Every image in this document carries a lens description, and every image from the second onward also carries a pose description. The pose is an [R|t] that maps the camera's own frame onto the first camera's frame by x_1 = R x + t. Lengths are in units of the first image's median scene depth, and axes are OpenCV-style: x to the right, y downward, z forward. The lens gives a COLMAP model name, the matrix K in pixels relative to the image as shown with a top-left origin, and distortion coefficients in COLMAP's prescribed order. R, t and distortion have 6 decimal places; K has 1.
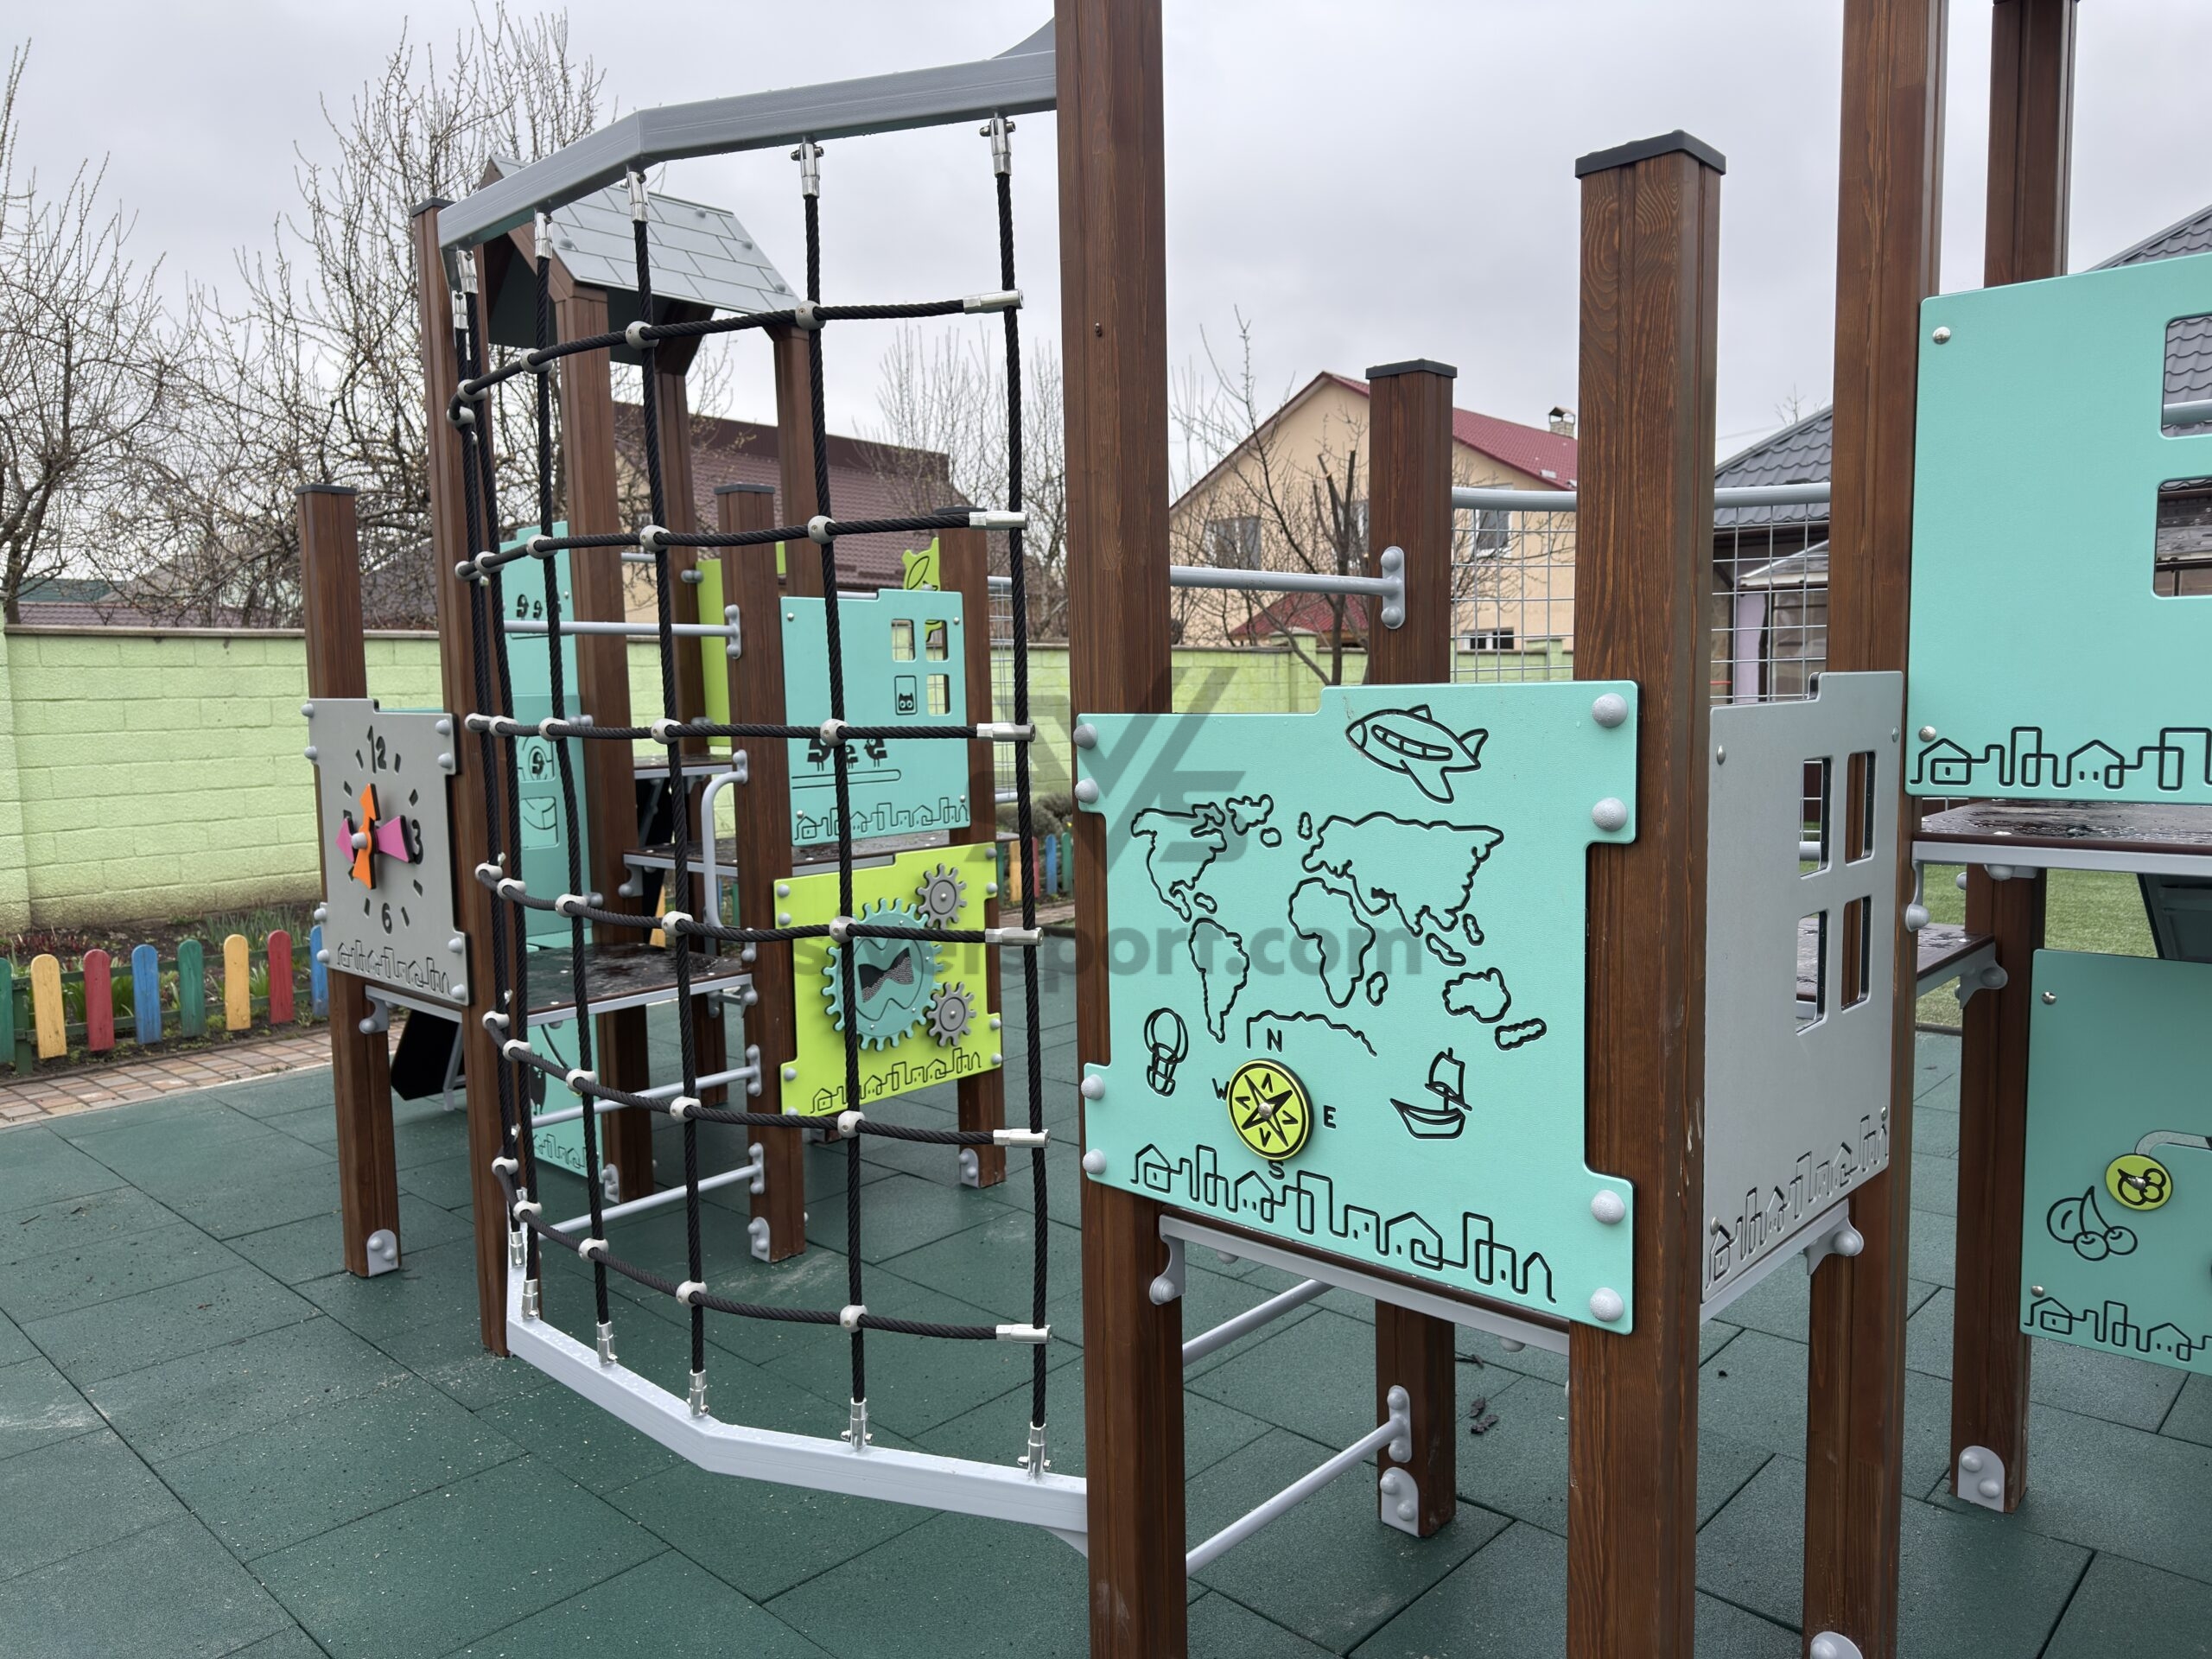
lens RADIAL K [[1538.8, 0, 1117.2], [0, 1538.8, 821.6], [0, 0, 1]] dist [0.055332, -0.039797]
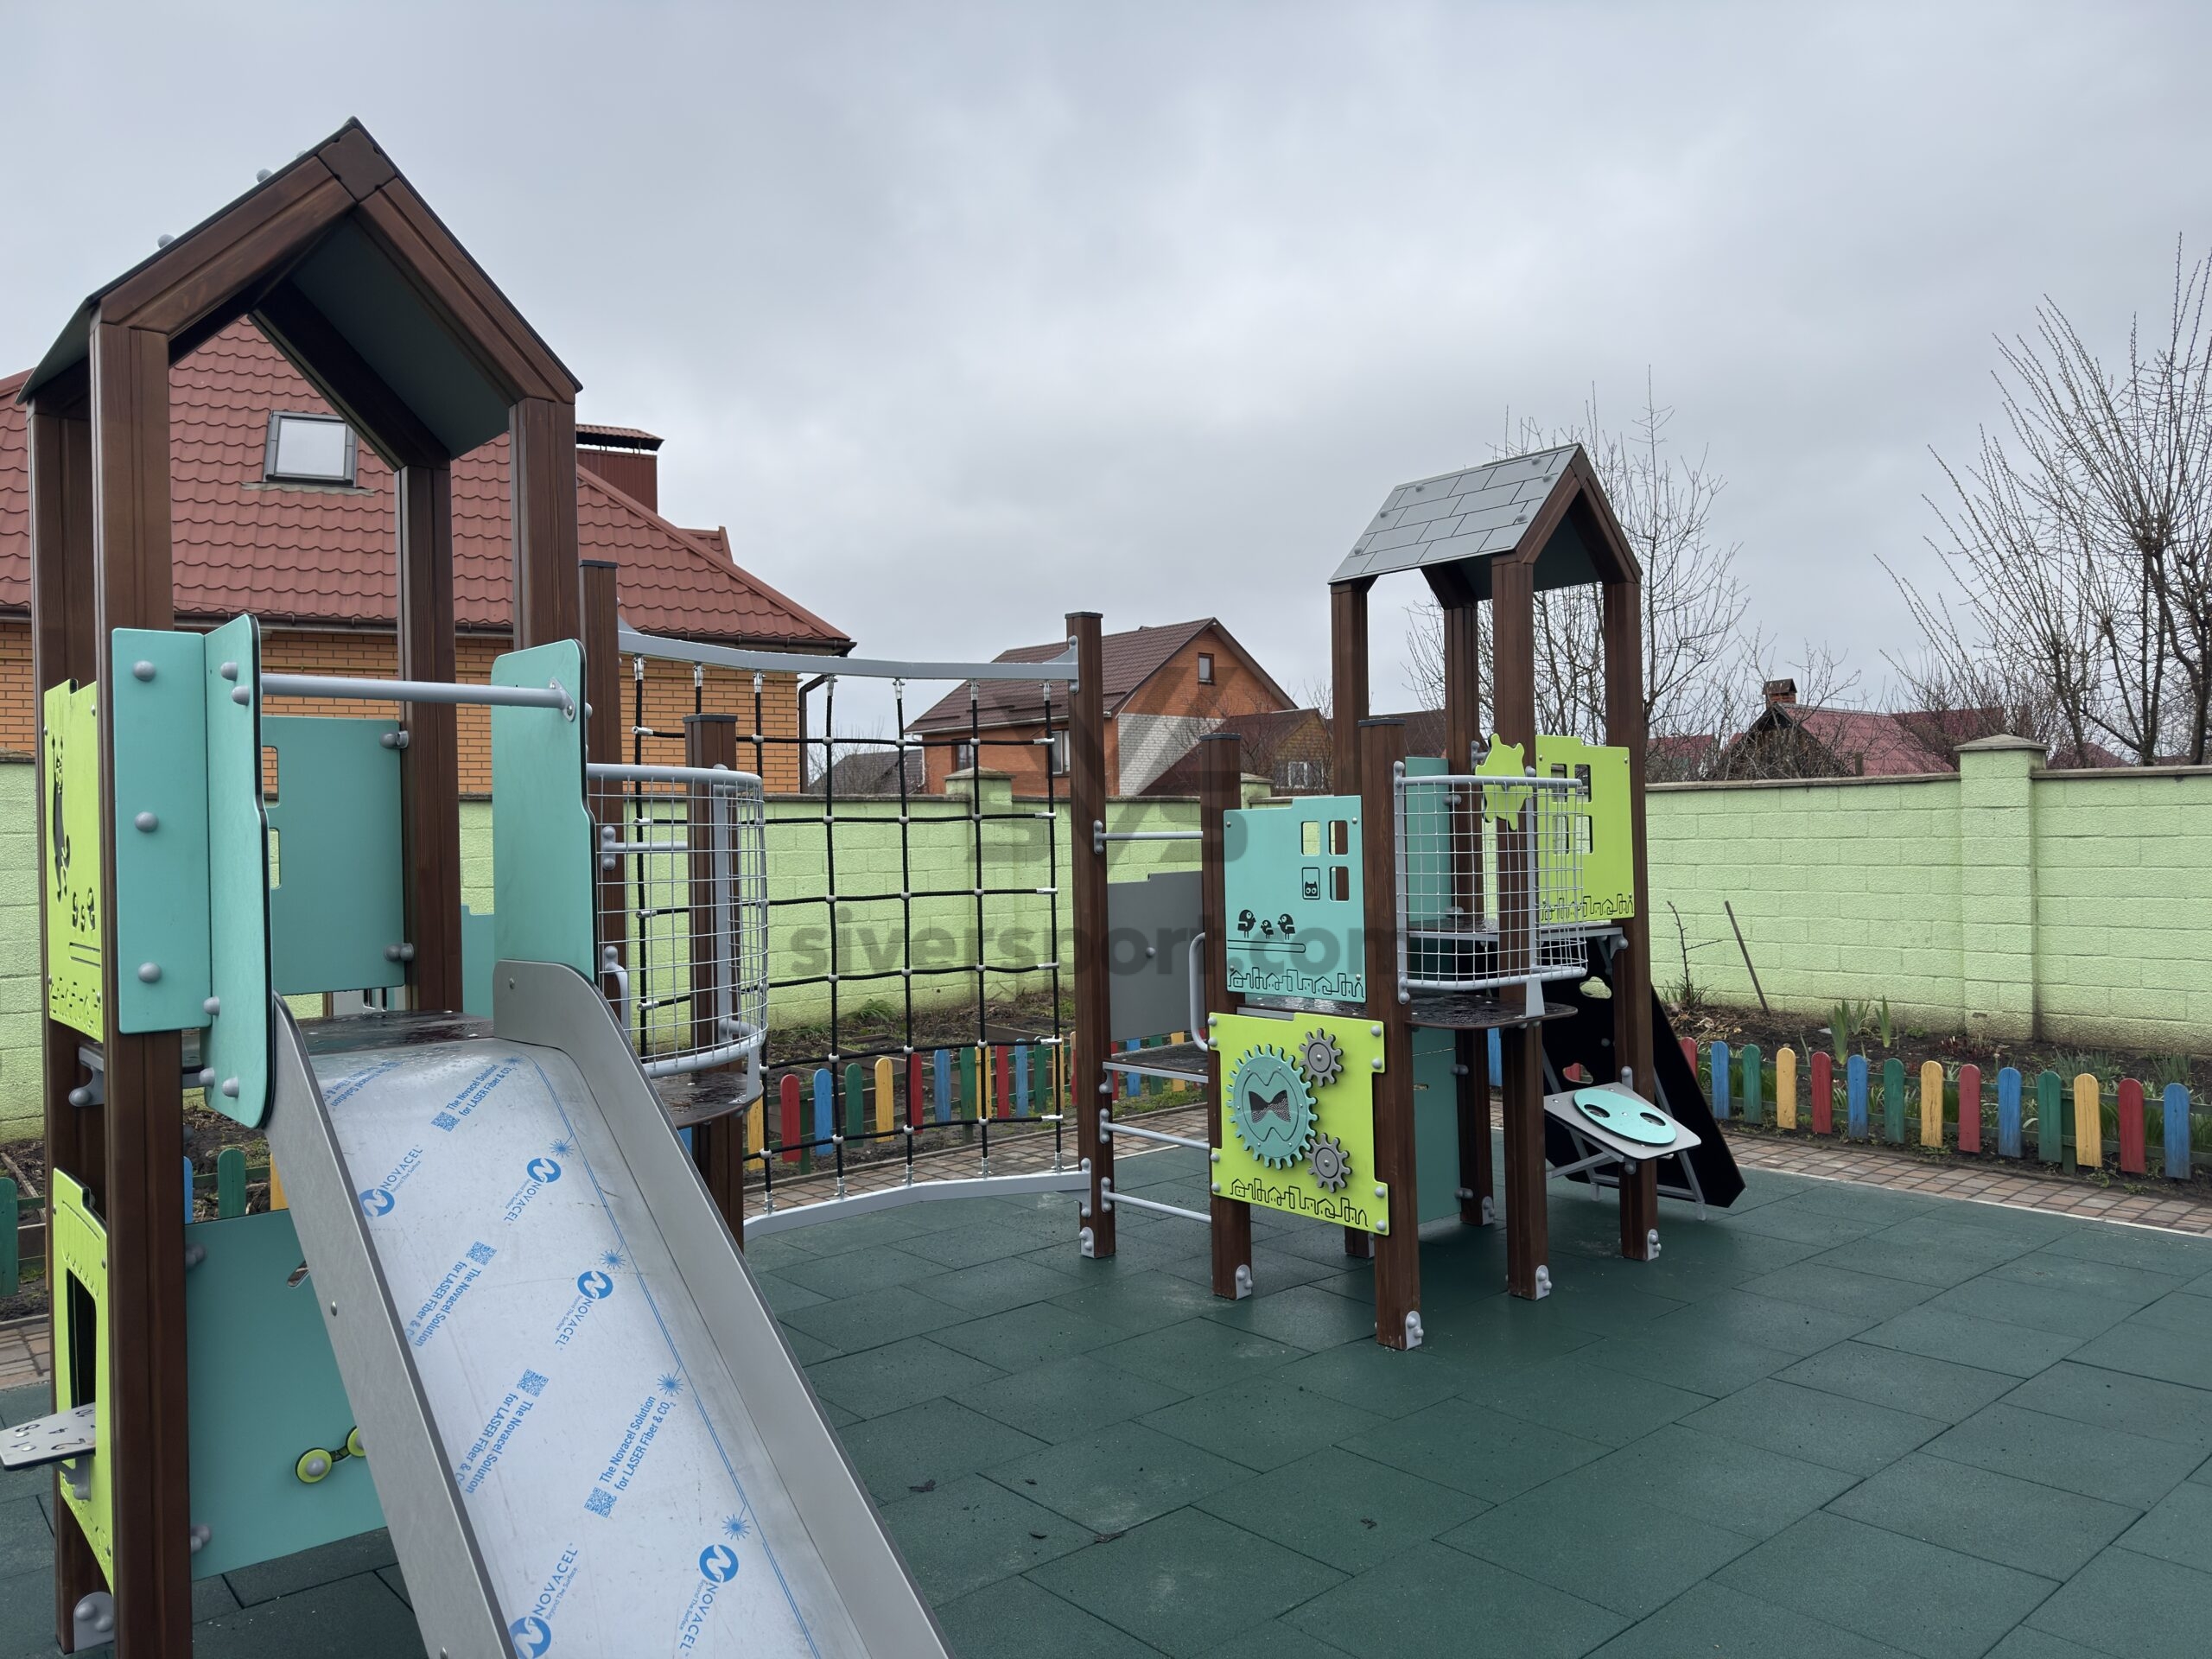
lens RADIAL K [[1538.8, 0, 1108.6], [0, 1538.8, 821.4], [0, 0, 1]] dist [0.055332, -0.039797]
pose [[-0.092663, 0.013262, -0.995609, 1.162676], [-0.067531, 0.997525, 0.019573, -0.154542], [0.993405, 0.069048, -0.091538, 1.024317]]
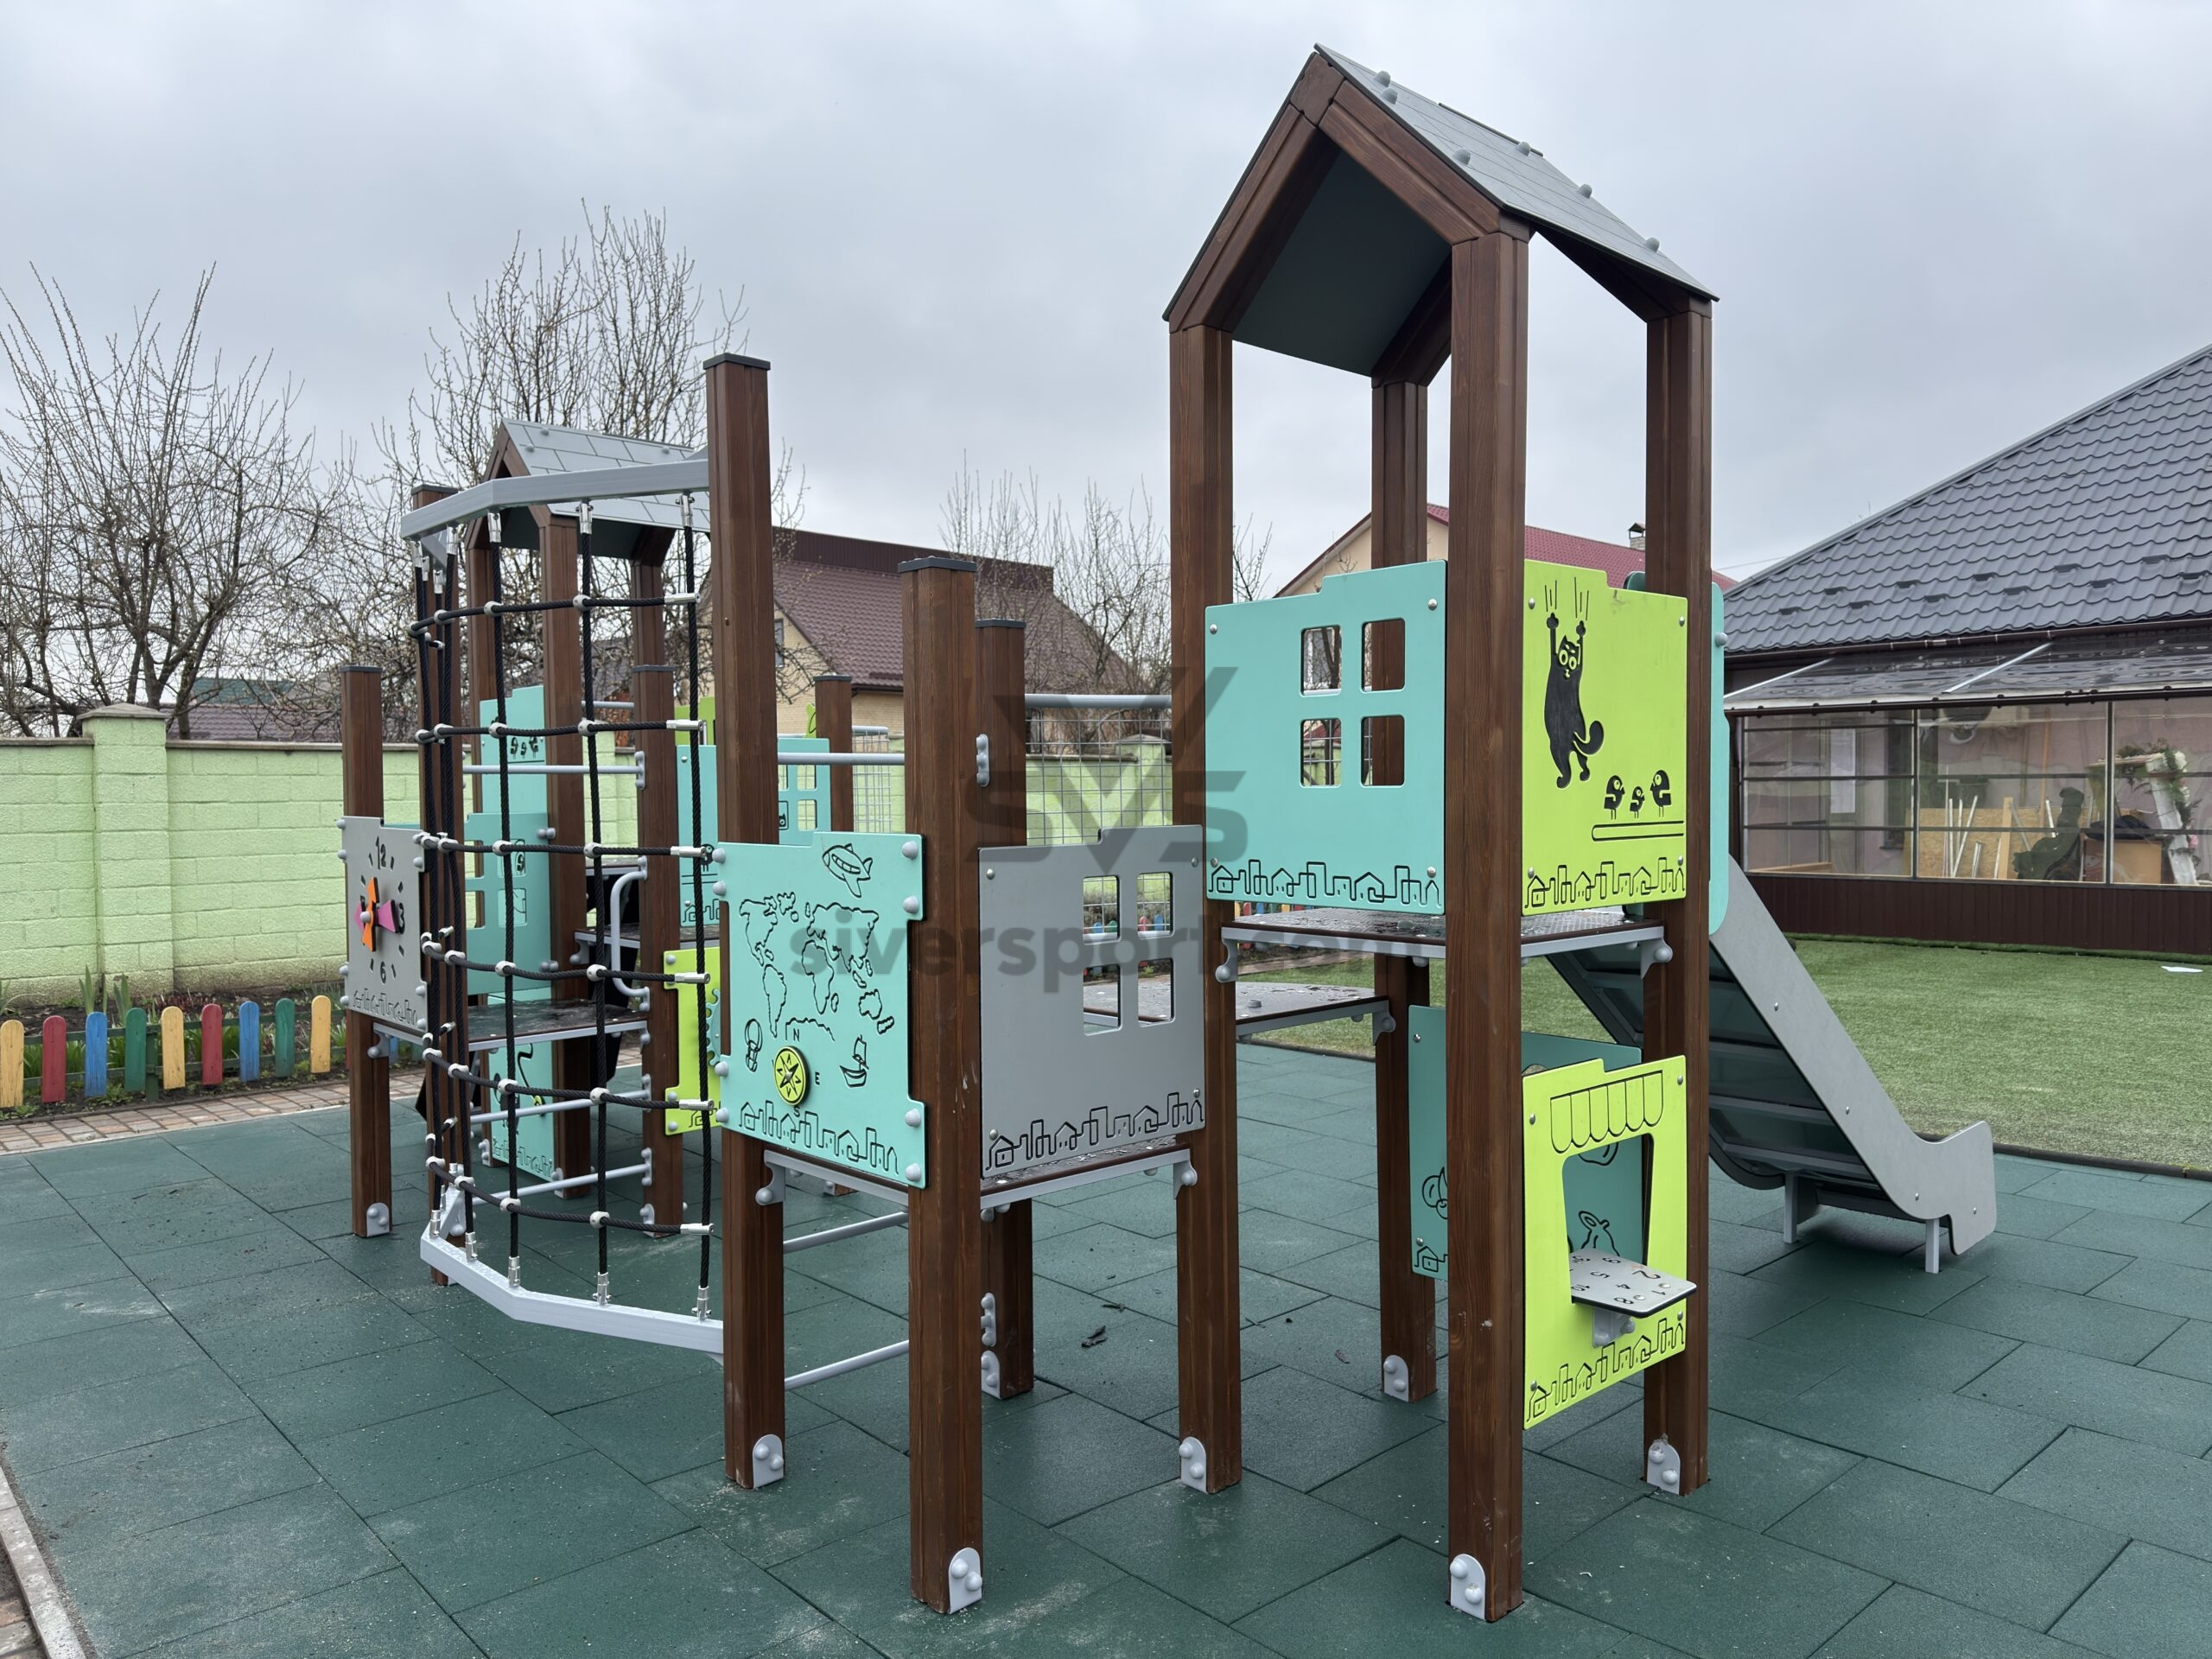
lens RADIAL K [[1538.8, 0, 1104.4], [0, 1538.8, 827.8], [0, 0, 1]] dist [0.055332, -0.039797]
pose [[0.996312, 0.013209, -0.084783, 0.280724], [-0.018366, 0.998009, -0.060337, 0.004301], [0.083818, 0.061672, 0.994571, -0.332949]]
